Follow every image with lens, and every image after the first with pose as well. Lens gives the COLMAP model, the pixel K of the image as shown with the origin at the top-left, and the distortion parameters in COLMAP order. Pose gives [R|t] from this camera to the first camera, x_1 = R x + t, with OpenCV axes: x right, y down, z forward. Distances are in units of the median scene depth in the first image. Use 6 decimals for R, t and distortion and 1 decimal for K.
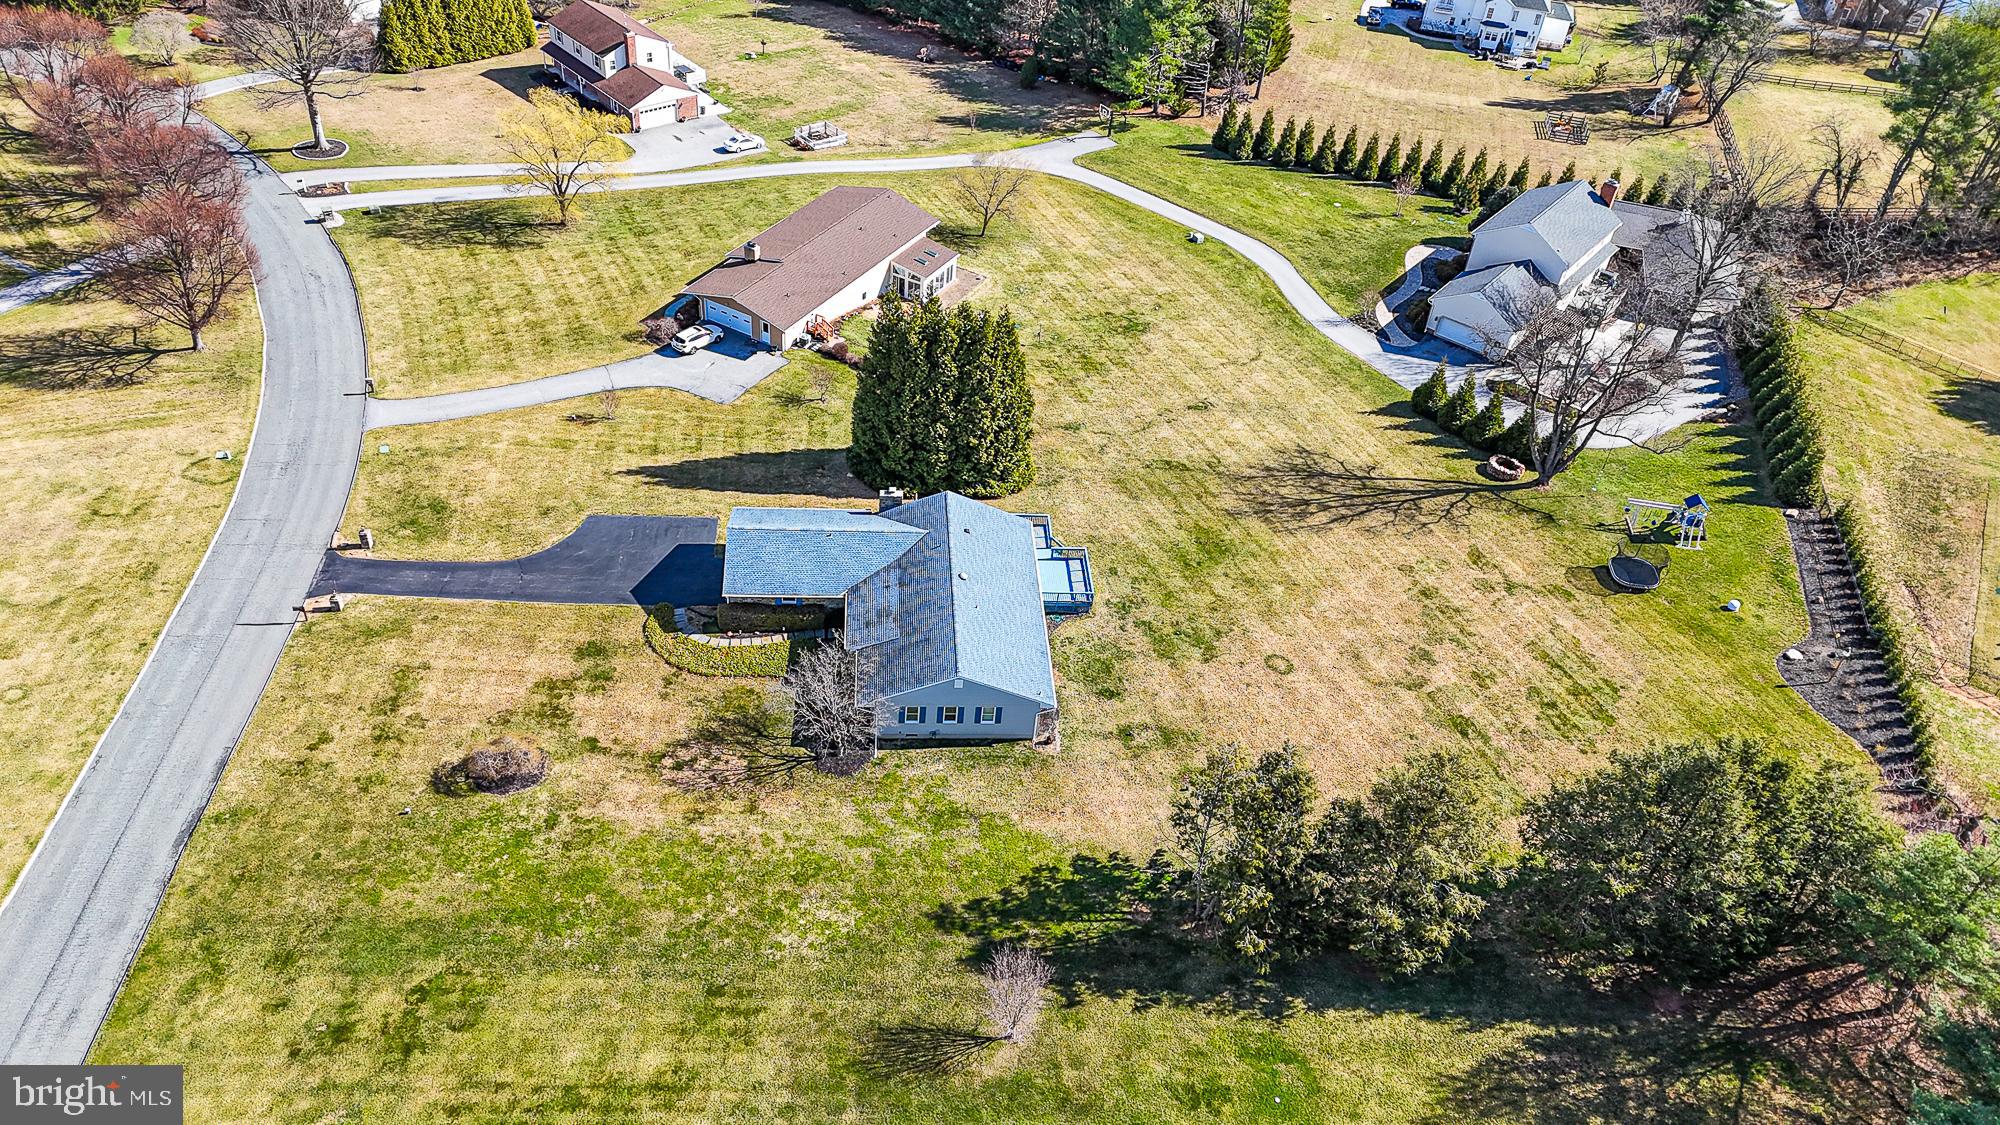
lens RADIAL K [[1461.6, 0, 1000.0], [0, 1461.6, 562.5], [0, 0, 1]] dist [0.083142, -0.088394]
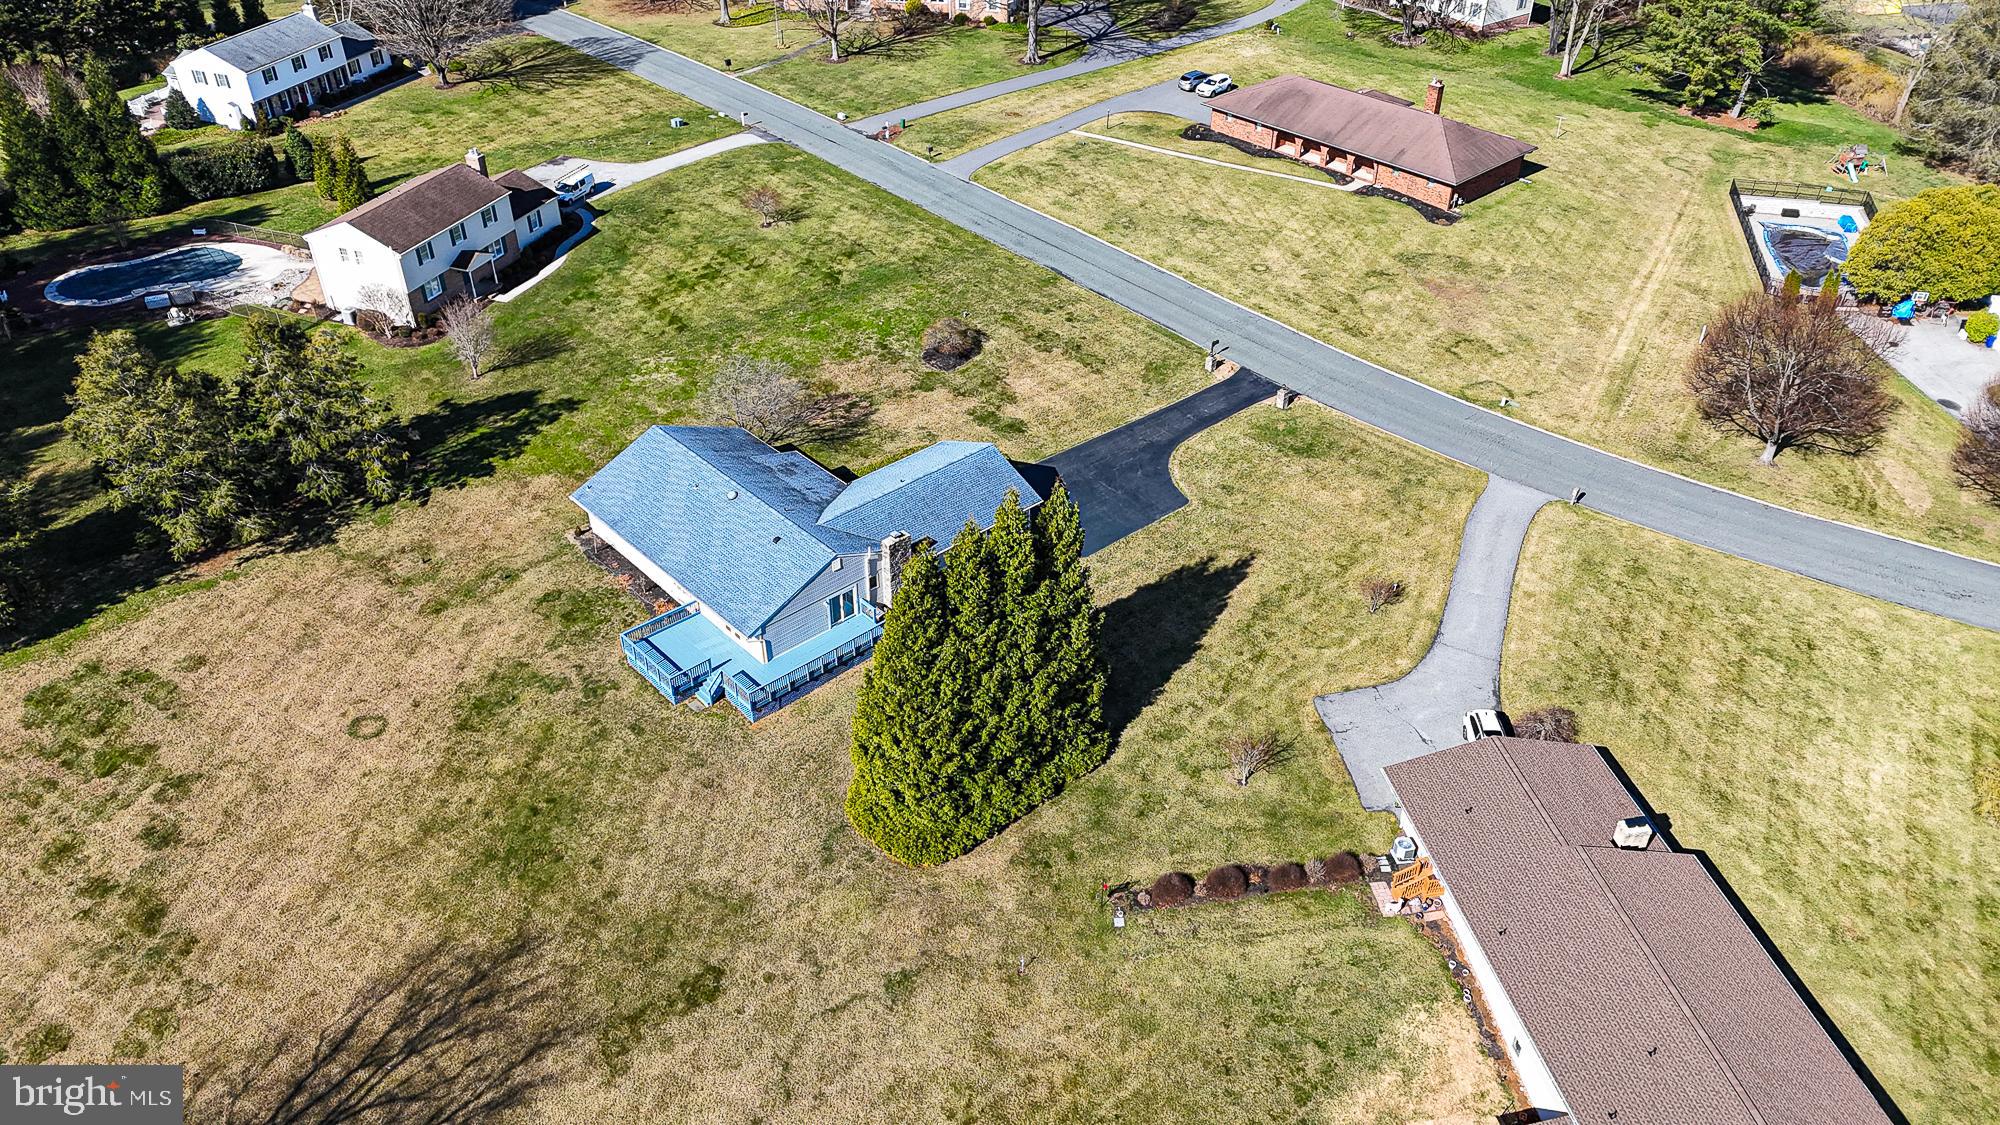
lens RADIAL K [[1432.8, 0, 1005.8], [0, 1432.8, 597.3], [0, 0, 1]] dist [0.077323, -0.077904]
pose [[-0.779698, 0.309682, -0.544214, 0.271446], [-0.445843, 0.335687, 0.829782, -0.616853], [0.439654, 0.889613, -0.123665, 0.993992]]
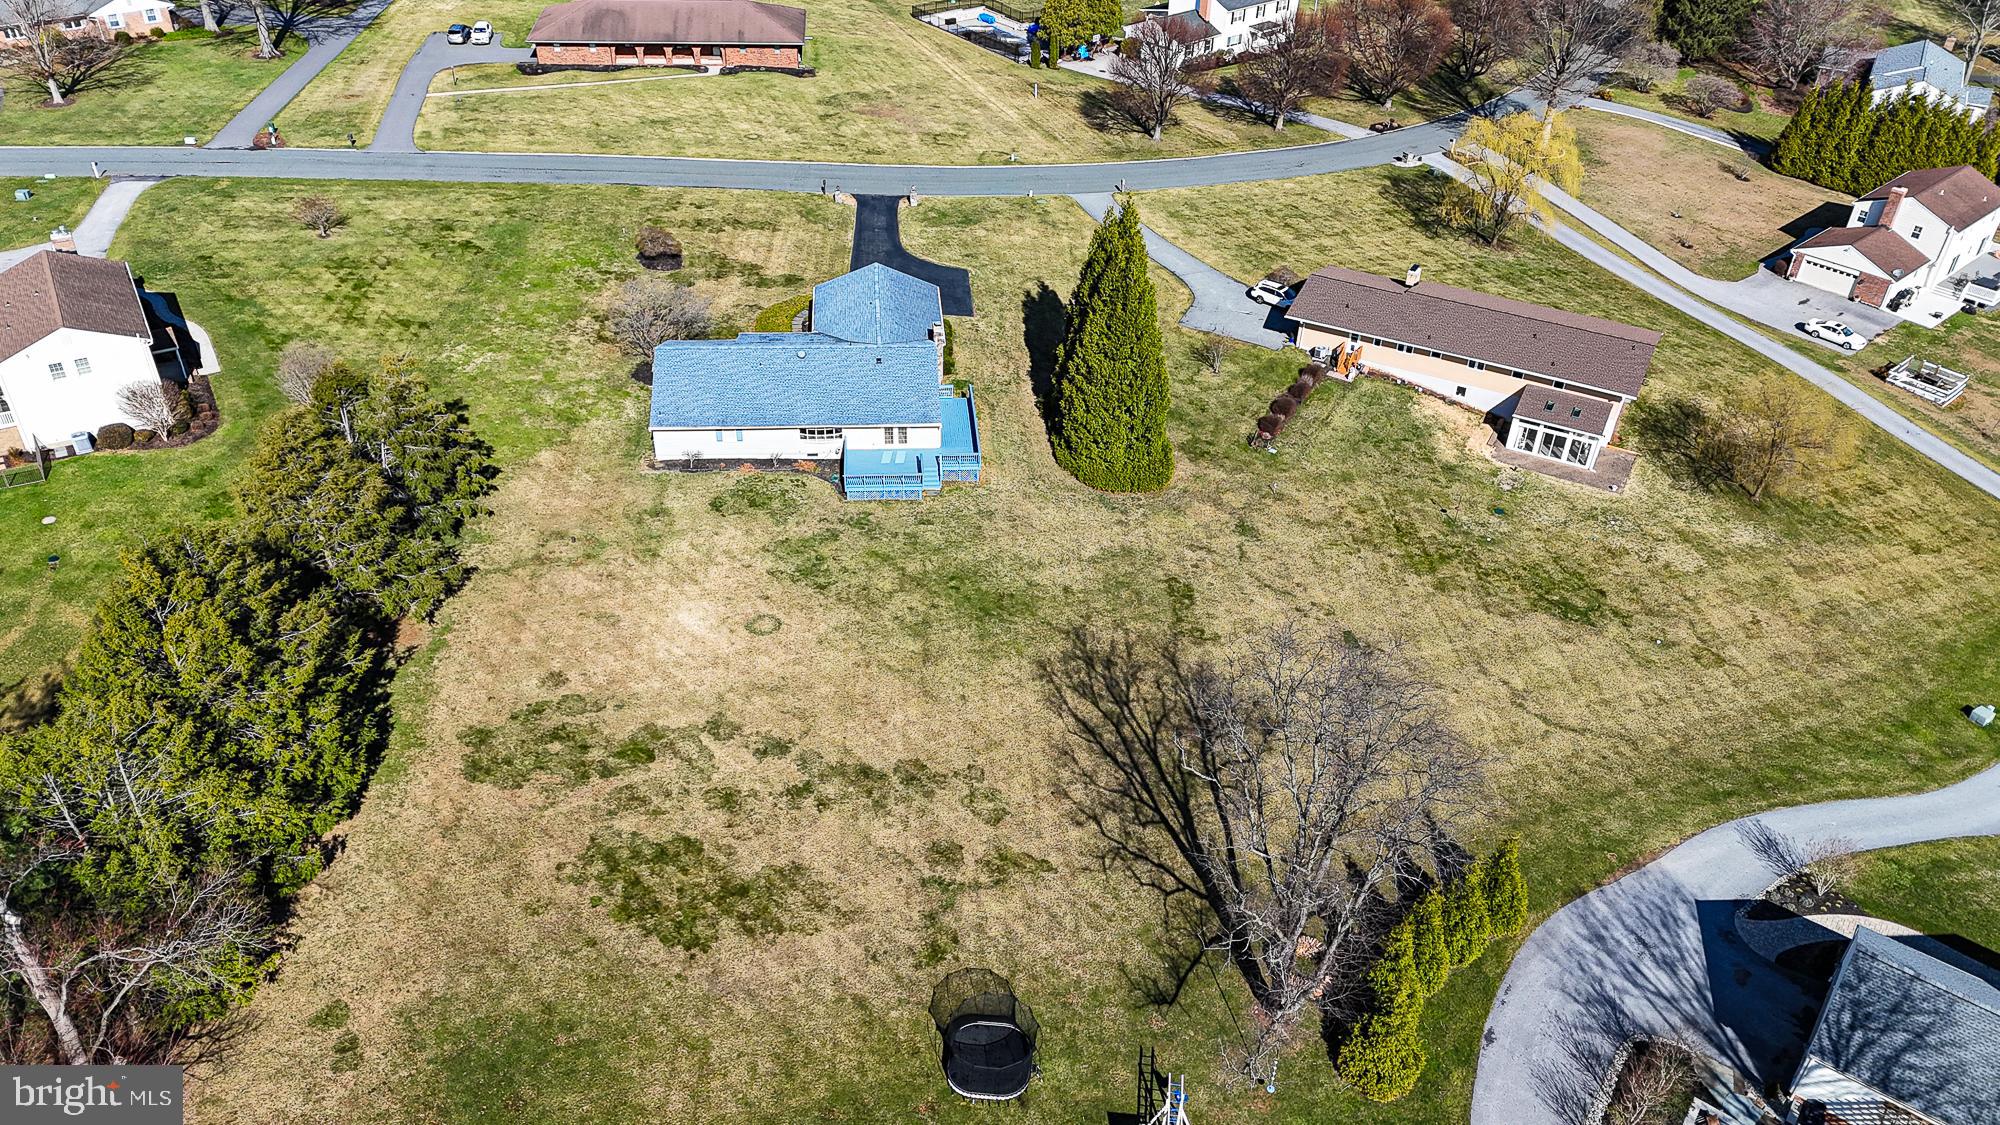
lens RADIAL K [[1432.8, 0, 1005.8], [0, 1432.8, 597.3], [0, 0, 1]] dist [0.077323, -0.077904]
pose [[0.021751, 0.532781, -0.845974, 0.736466], [-0.656387, 0.645870, 0.389882, -0.293911], [0.754111, 0.546806, 0.363759, 0.672270]]
